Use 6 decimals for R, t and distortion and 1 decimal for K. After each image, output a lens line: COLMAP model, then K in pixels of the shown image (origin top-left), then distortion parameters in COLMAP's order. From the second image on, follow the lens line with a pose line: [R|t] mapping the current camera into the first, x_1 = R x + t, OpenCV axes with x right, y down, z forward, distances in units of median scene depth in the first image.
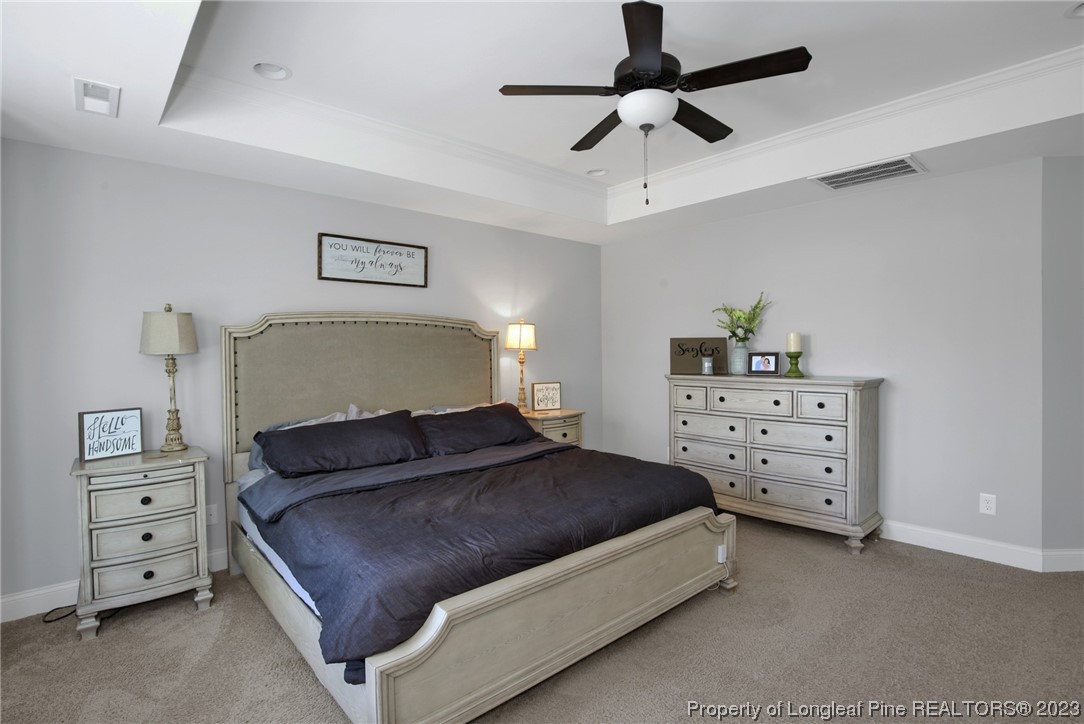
lens RADIAL K [[515.9, 0, 545.7], [0, 515.9, 361.1], [0, 0, 1]] dist [-0.029882, 0.003813]
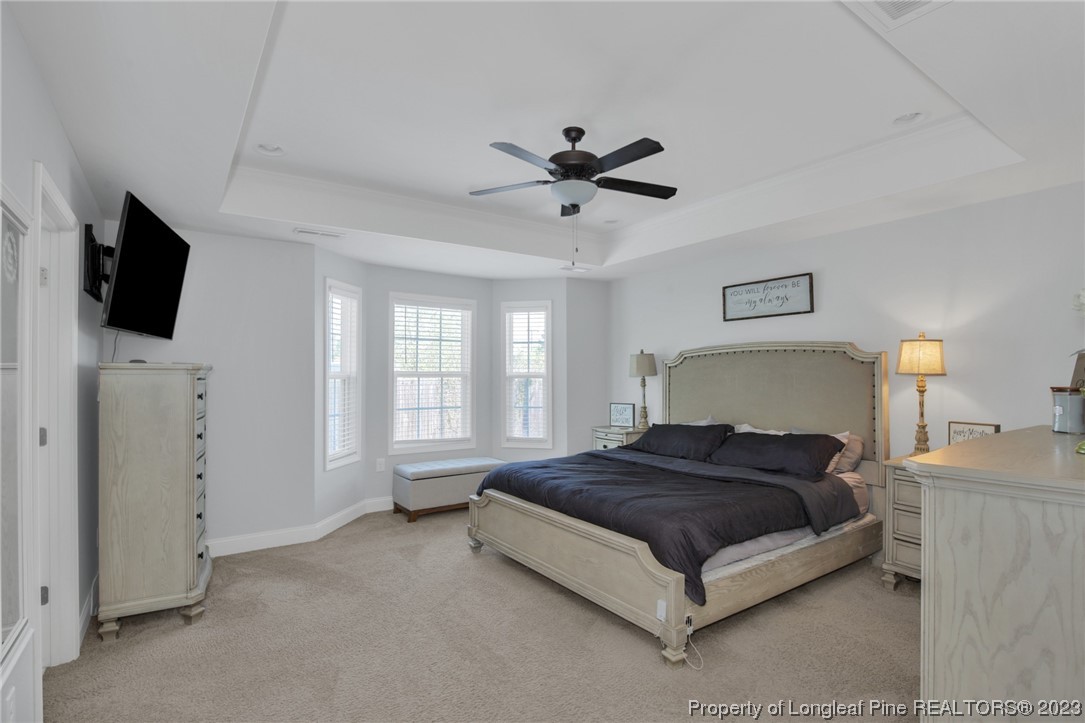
lens RADIAL K [[516.4, 0, 545.5], [0, 516.4, 367.7], [0, 0, 1]] dist [-0.029882, 0.003813]
pose [[-0.094426, -0.005966, -0.995514, 0.887644], [-0.015593, 0.999868, -0.004513, -0.023769], [0.995410, 0.015097, -0.094506, 0.627222]]
